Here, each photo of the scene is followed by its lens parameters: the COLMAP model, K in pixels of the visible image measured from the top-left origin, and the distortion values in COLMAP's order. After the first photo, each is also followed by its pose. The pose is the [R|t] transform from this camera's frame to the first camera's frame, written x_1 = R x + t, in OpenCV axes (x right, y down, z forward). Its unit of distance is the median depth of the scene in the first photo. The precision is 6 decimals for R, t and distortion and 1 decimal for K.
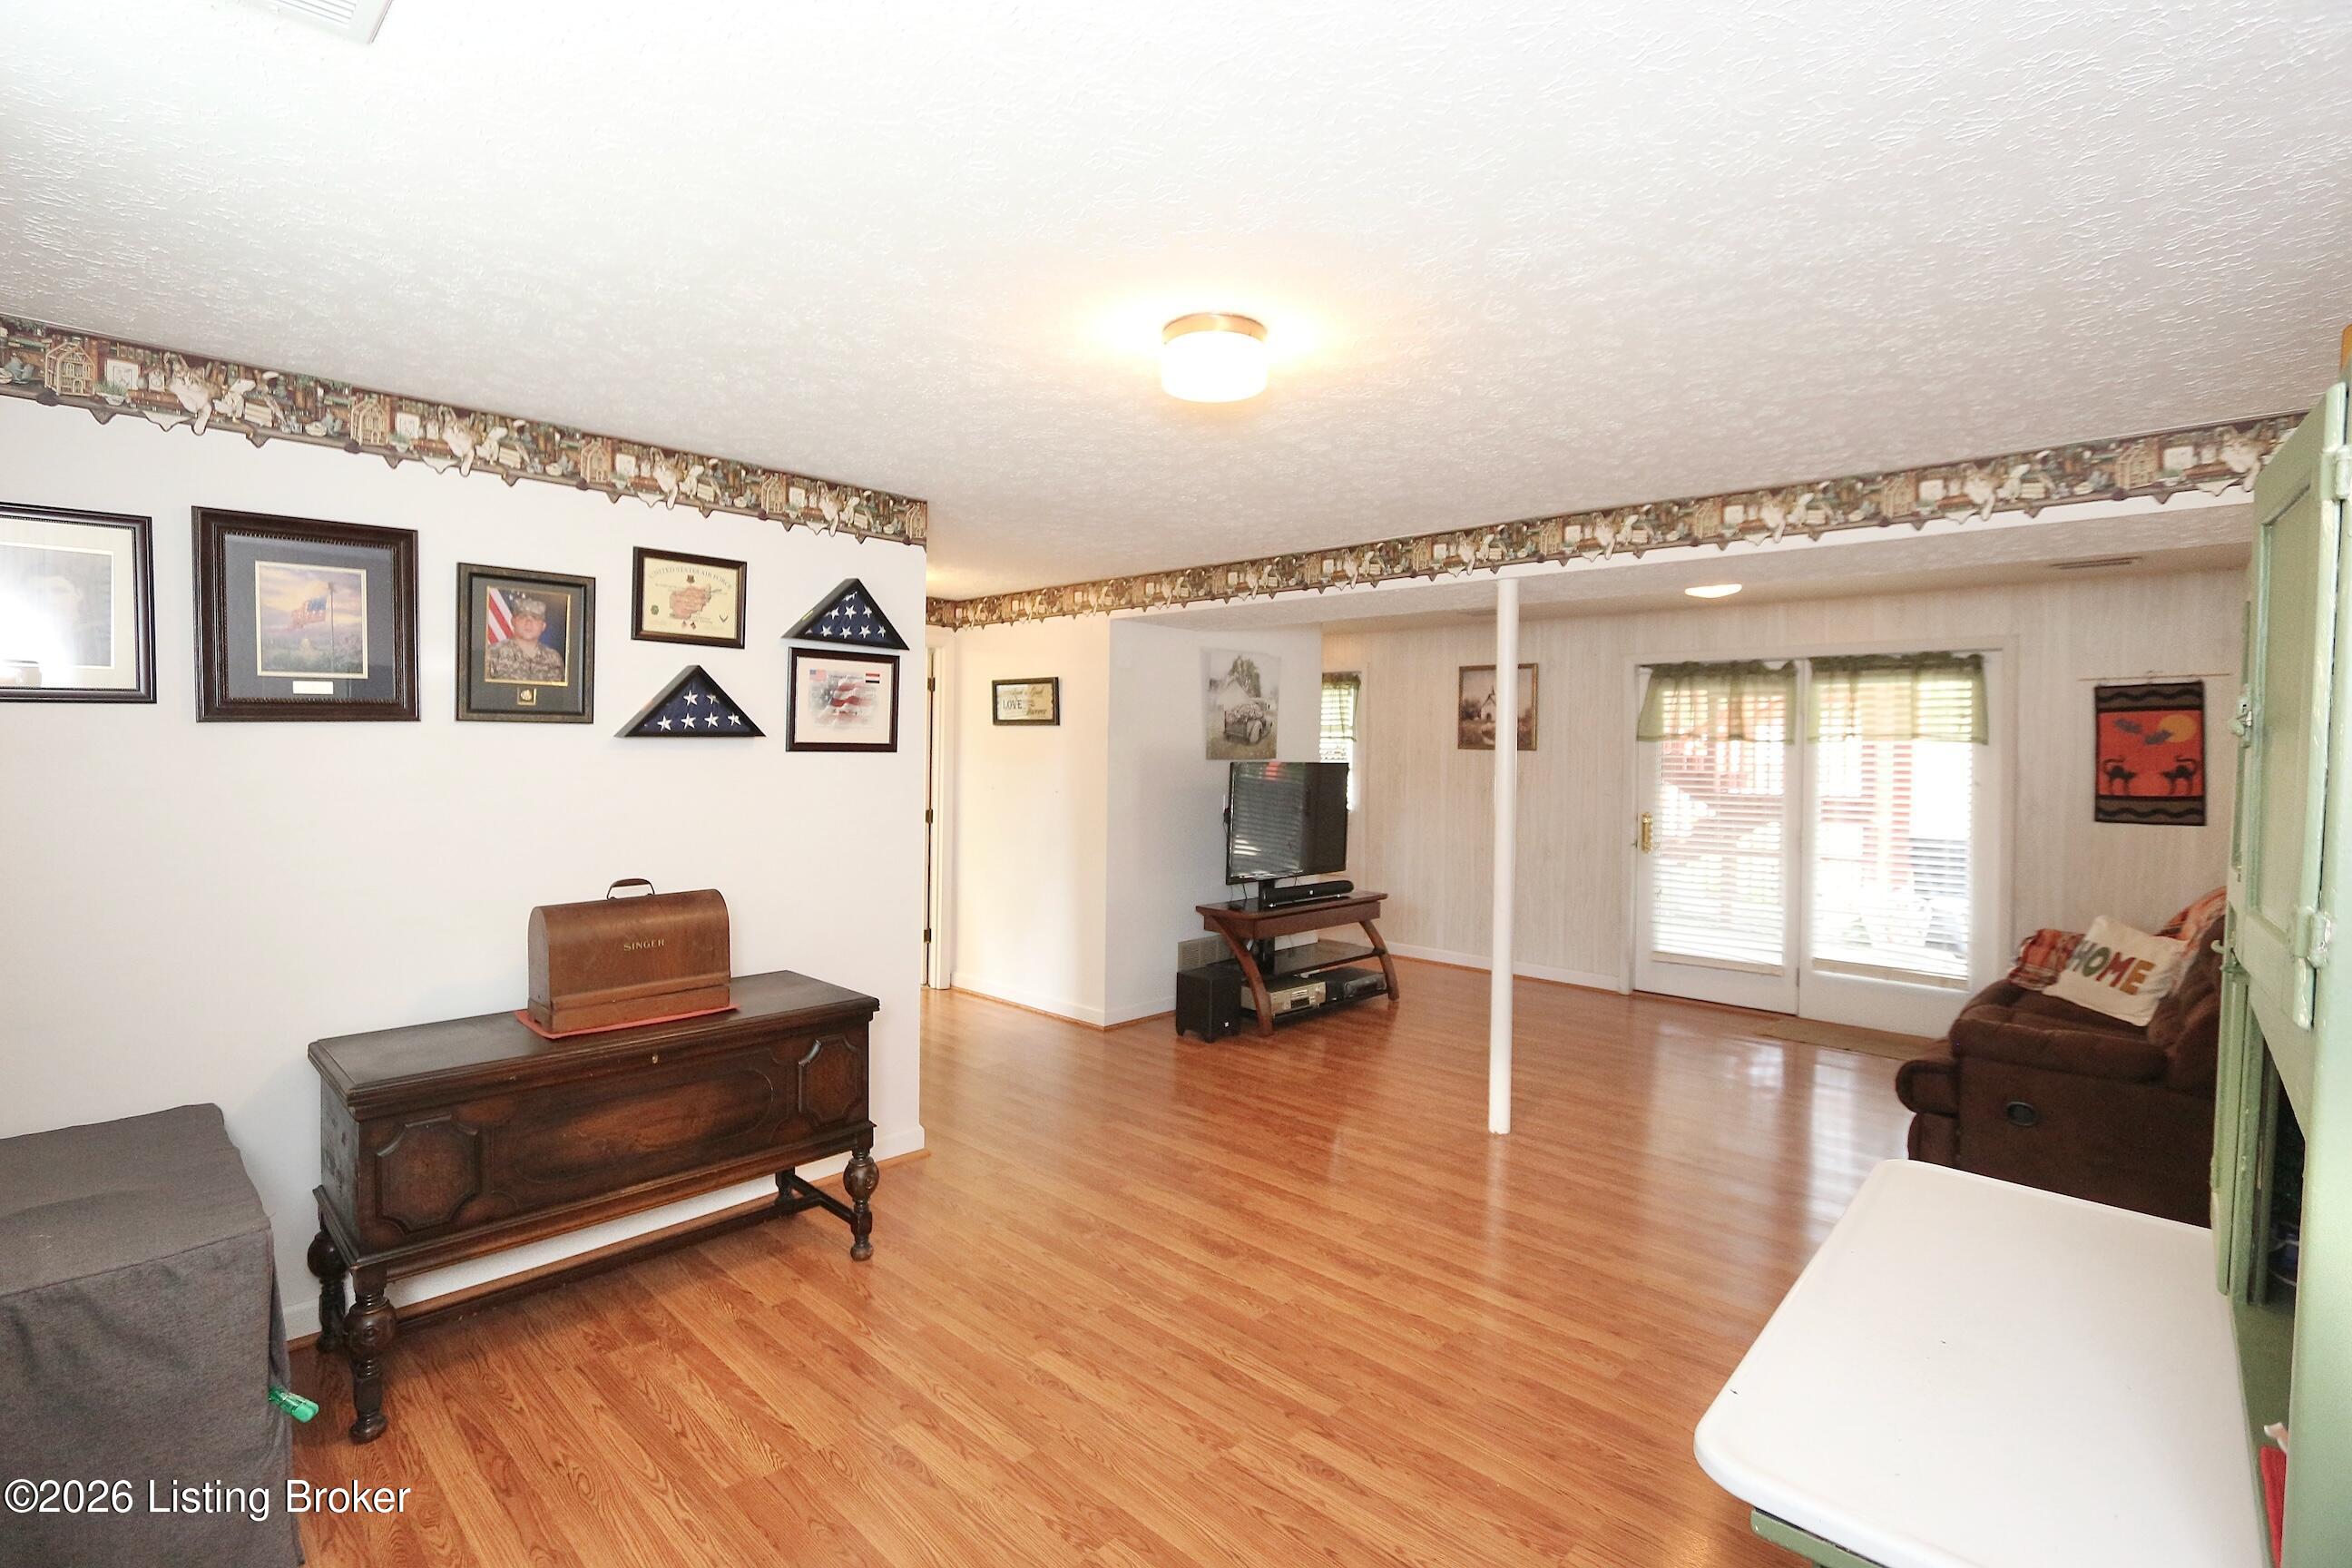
lens RADIAL K [[1077.6, 0, 1134.9], [0, 1077.6, 756.1], [0, 0, 1]] dist [-0.012346, 0.000698]
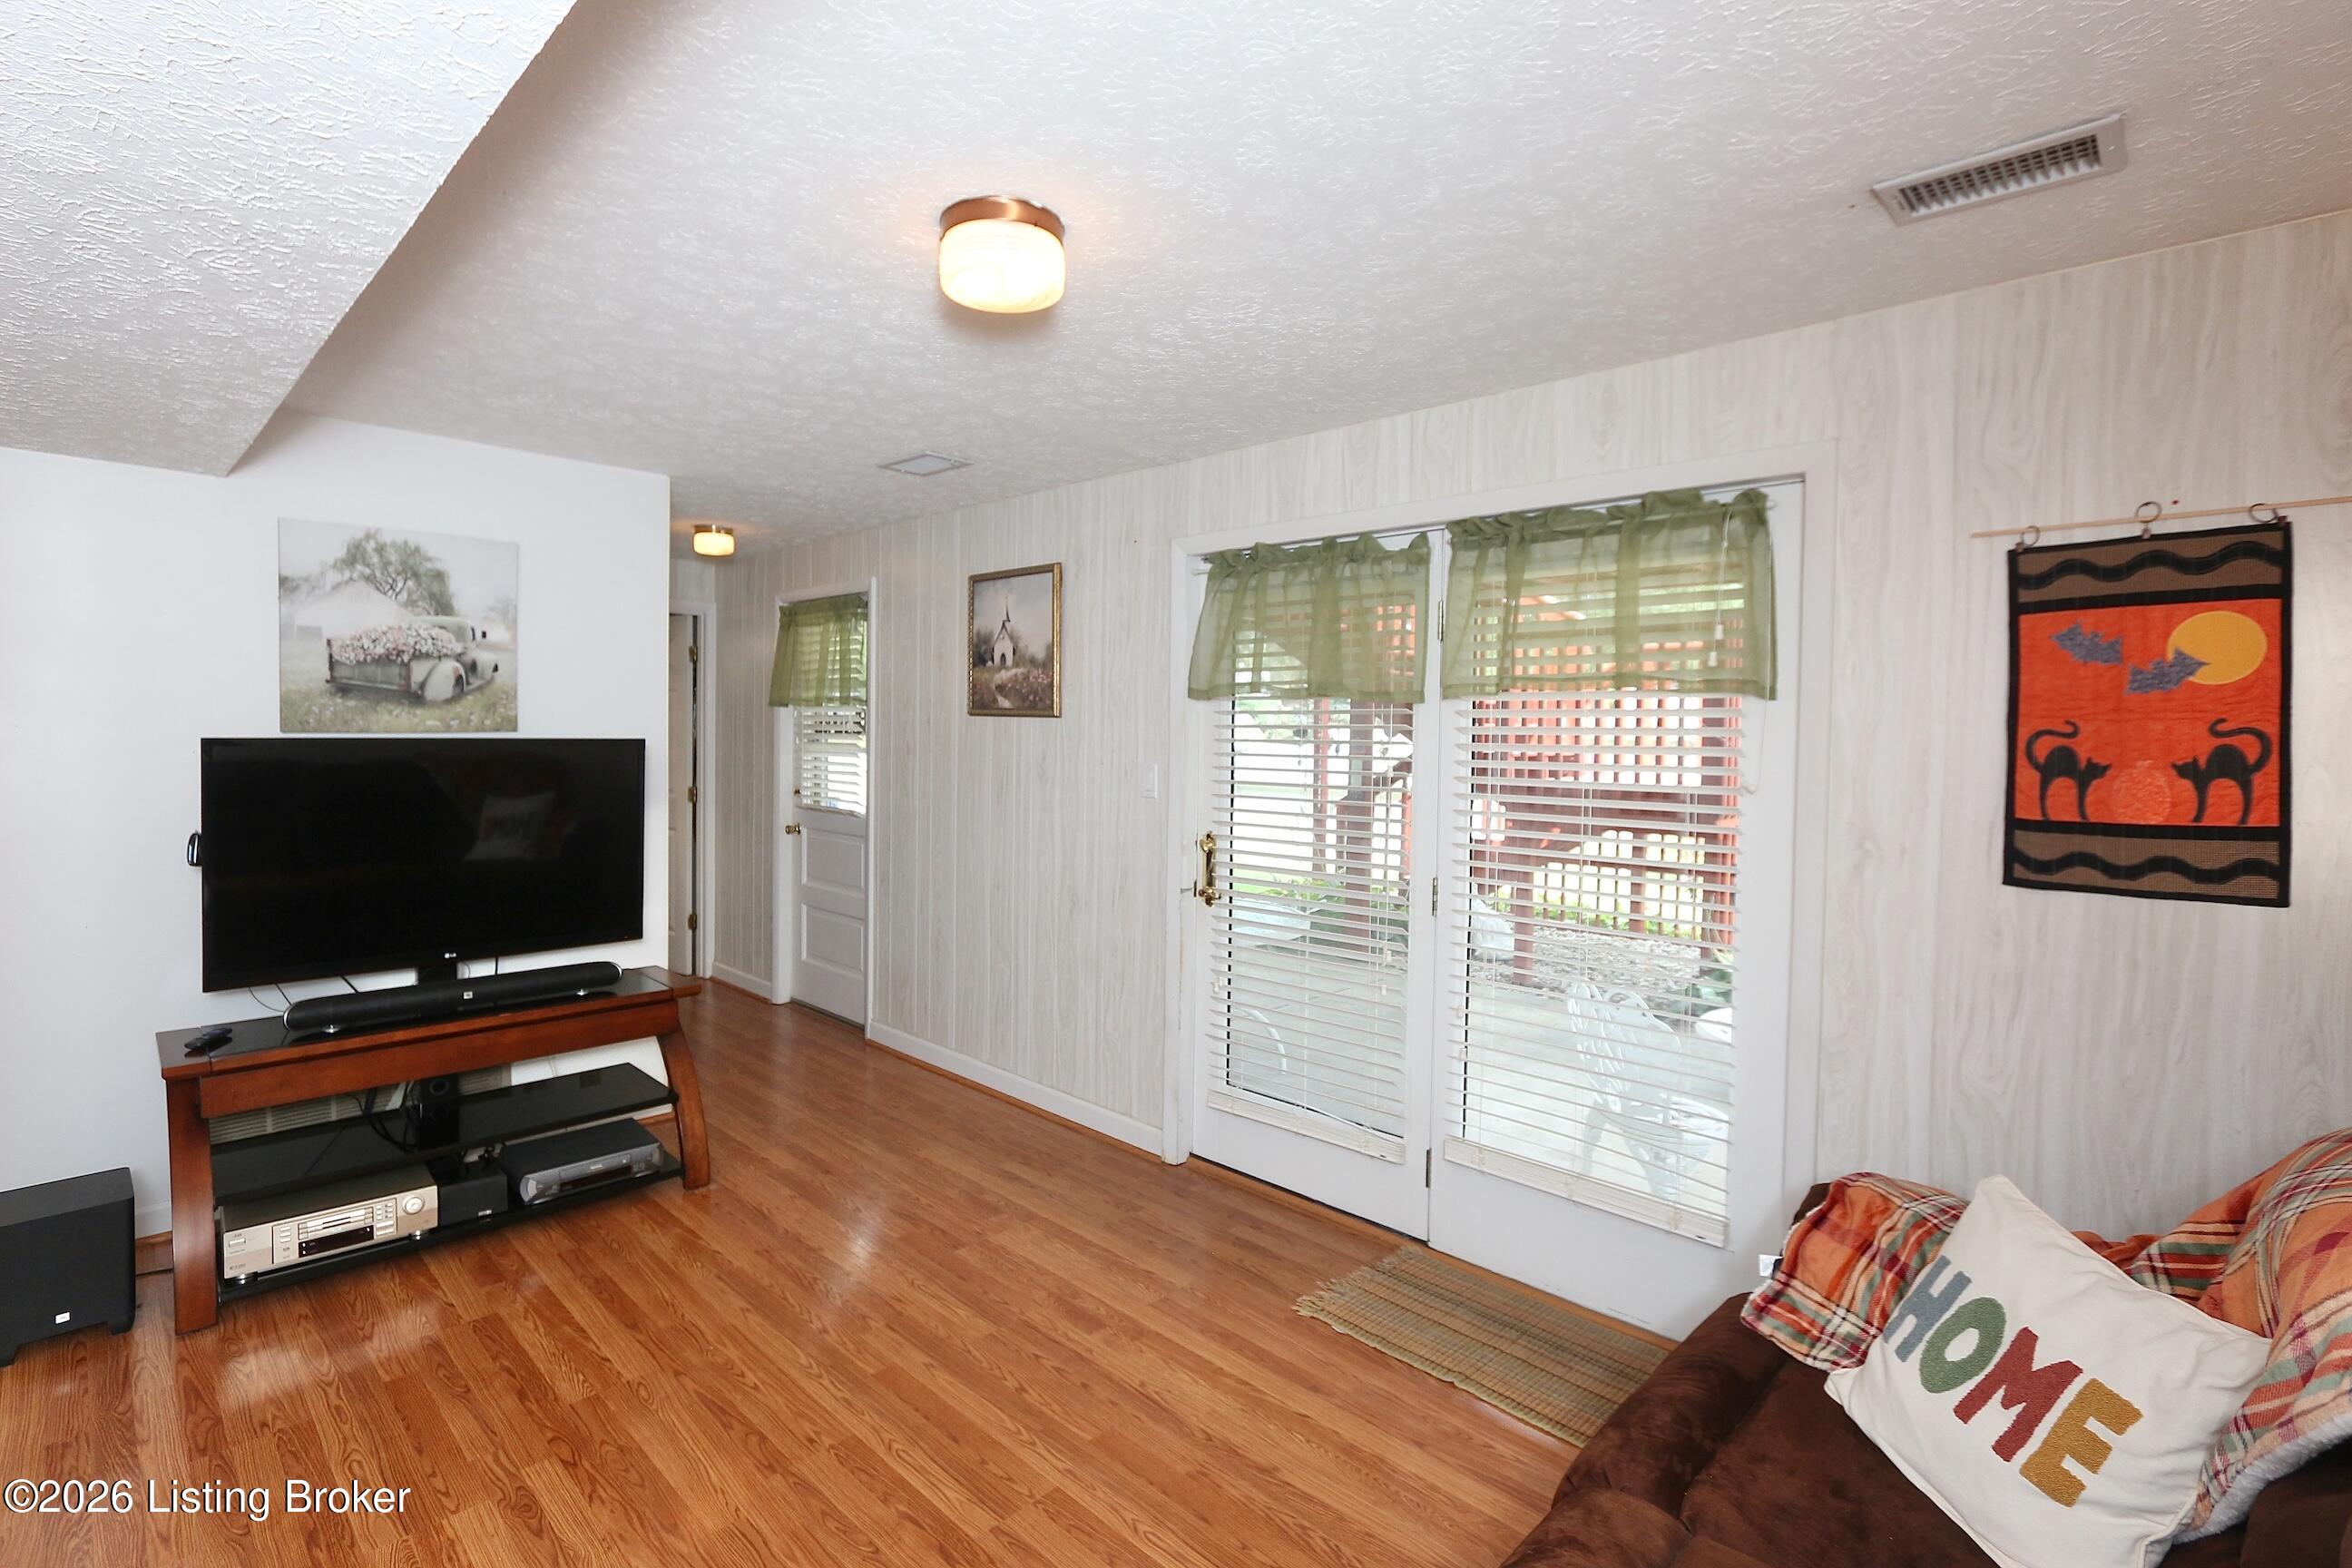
lens RADIAL K [[1077.6, 0, 1134.7], [0, 1077.6, 754.7], [0, 0, 1]] dist [-0.012346, 0.000698]
pose [[0.999999, -0.000780, -0.001177, 0.773025], [0.000805, 0.999770, 0.021409, 0.004638], [0.001160, -0.021410, 0.999770, 0.807419]]
